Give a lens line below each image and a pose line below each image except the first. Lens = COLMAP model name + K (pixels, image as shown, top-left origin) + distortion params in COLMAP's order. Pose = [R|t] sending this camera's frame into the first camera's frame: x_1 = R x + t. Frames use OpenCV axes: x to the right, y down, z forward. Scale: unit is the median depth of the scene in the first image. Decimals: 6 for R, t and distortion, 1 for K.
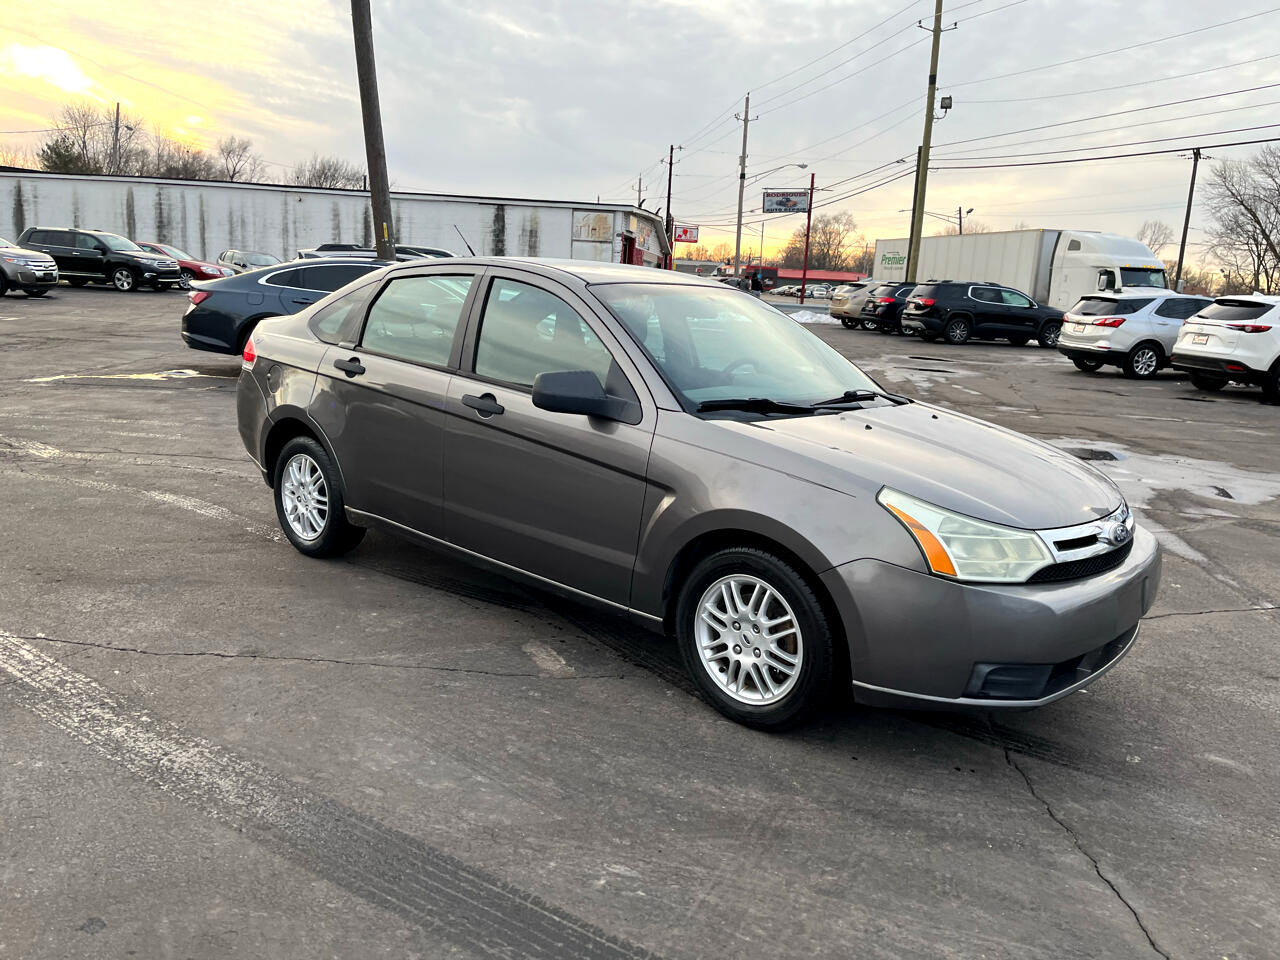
lens RADIAL K [[975.5, 0, 645.5], [0, 975.5, 482.0], [0, 0, 1]] dist [0.060413, -0.069540]
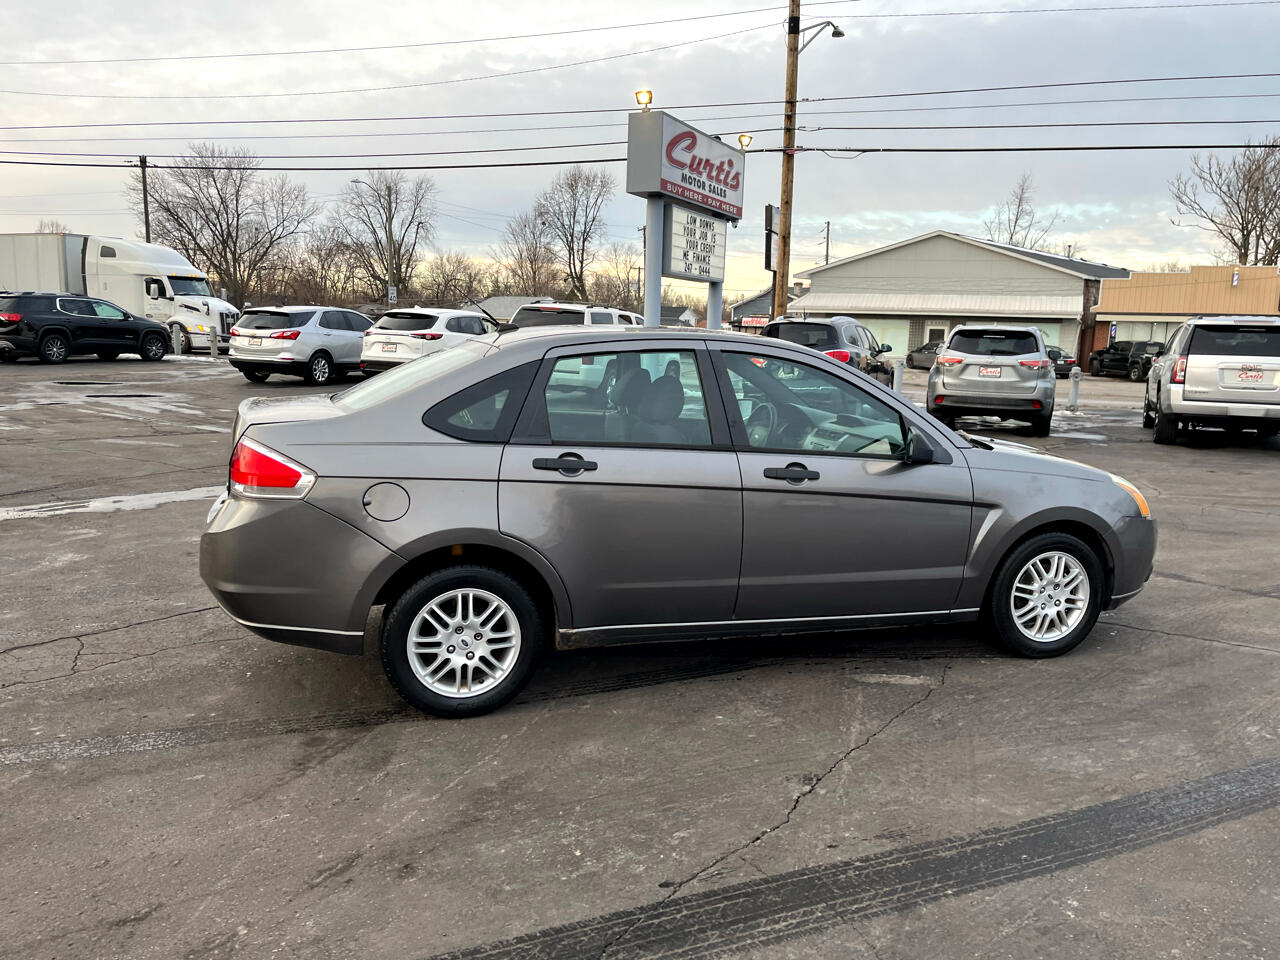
lens RADIAL K [[979.6, 0, 647.6], [0, 979.6, 465.1], [0, 0, 1]] dist [0.055530, -0.056488]
pose [[0.526708, -0.160399, 0.834776, -0.369643], [0.173814, 0.981609, 0.078943, -0.065387], [-0.832086, 0.103515, 0.544901, 0.182862]]
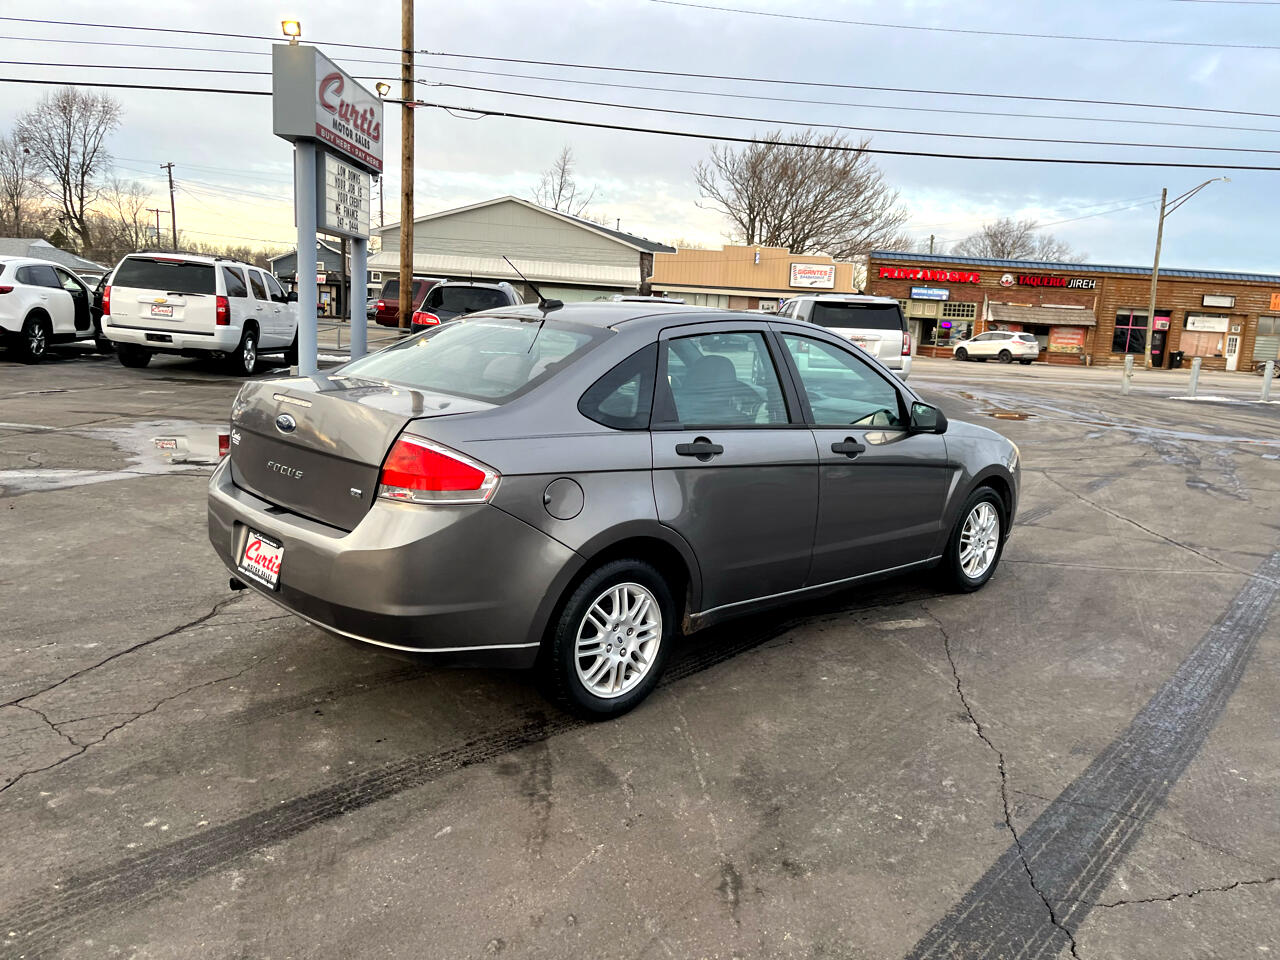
lens RADIAL K [[981.9, 0, 649.2], [0, 981.9, 473.1], [0, 0, 1]] dist [0.057706, -0.069991]
pose [[0.090281, -0.217452, 0.971887, -0.428226], [0.153567, 0.967240, 0.202147, -0.104294], [-0.984005, 0.131000, 0.120717, 0.359833]]
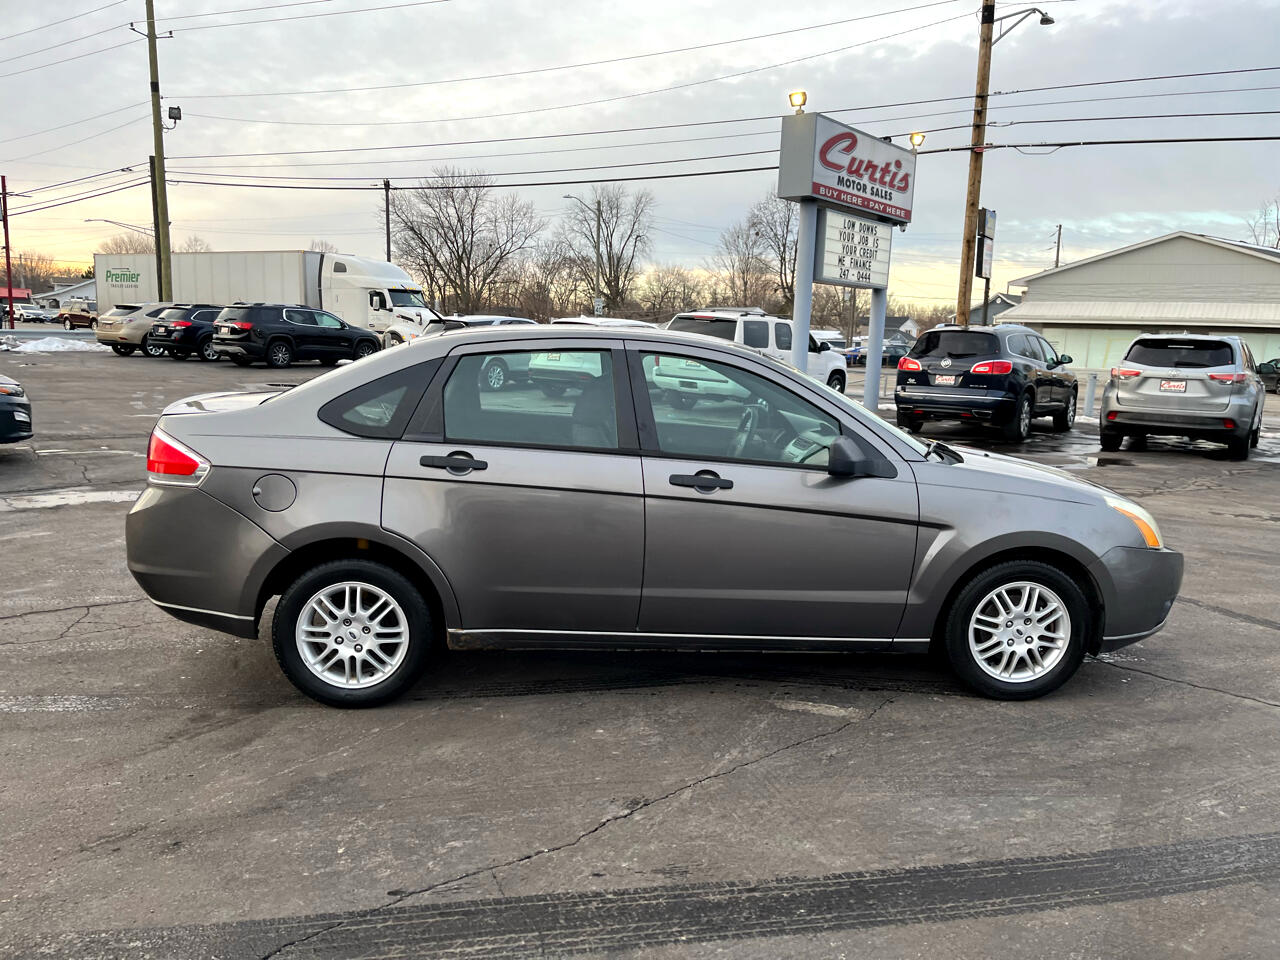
lens RADIAL K [[978.7, 0, 647.8], [0, 978.7, 480.1], [0, 0, 1]] dist [0.057854, -0.057107]
pose [[0.702271, -0.140944, 0.697819, -0.294546], [0.151994, 0.987289, 0.046447, -0.044583], [-0.695495, 0.073446, 0.714767, 0.108685]]
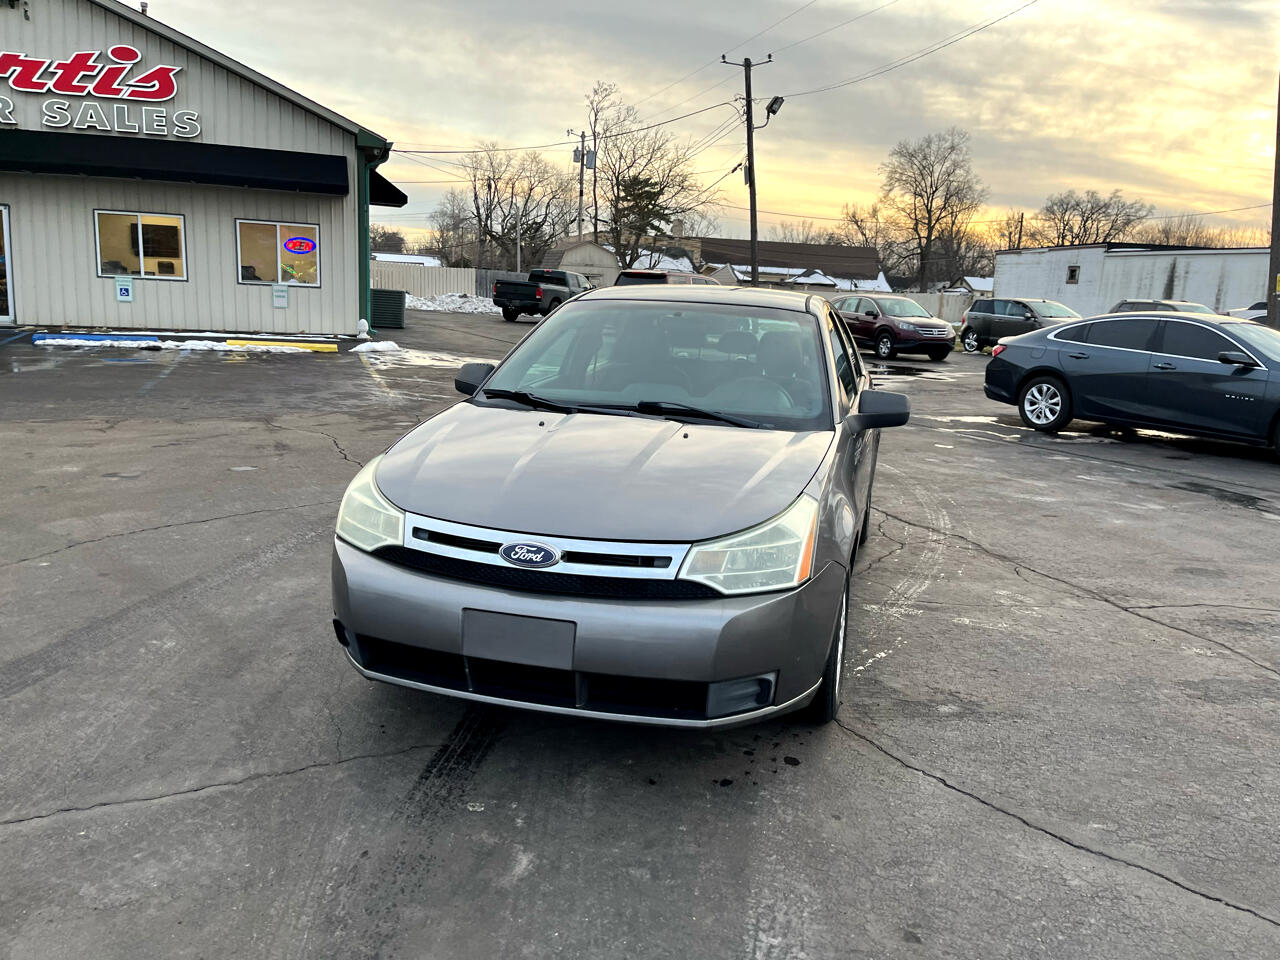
lens RADIAL K [[978.7, 0, 647.8], [0, 978.7, 480.1], [0, 0, 1]] dist [0.057854, -0.057107]
pose [[0.434325, 0.132195, -0.891003, 0.349054], [-0.202024, 0.978268, 0.046665, -0.020173], [0.877809, 0.159736, 0.451592, 0.186368]]
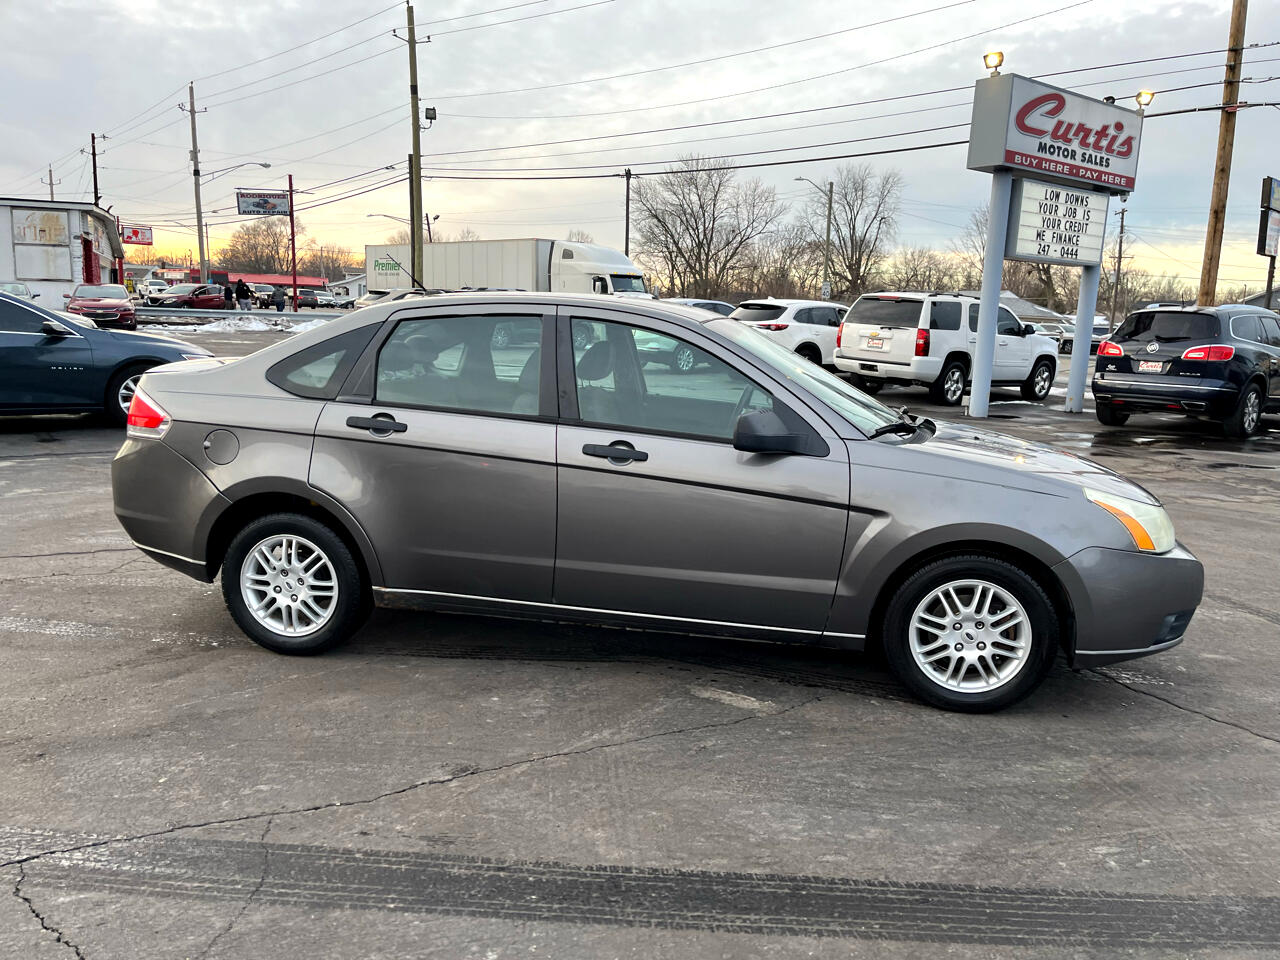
lens RADIAL K [[975.5, 0, 645.5], [0, 975.5, 482.0], [0, 0, 1]] dist [0.060413, -0.069540]
pose [[0.857251, -0.116607, 0.501521, -0.204163], [0.118188, 0.992575, 0.028761, -0.024625], [-0.501151, 0.034619, 0.864667, 0.054324]]
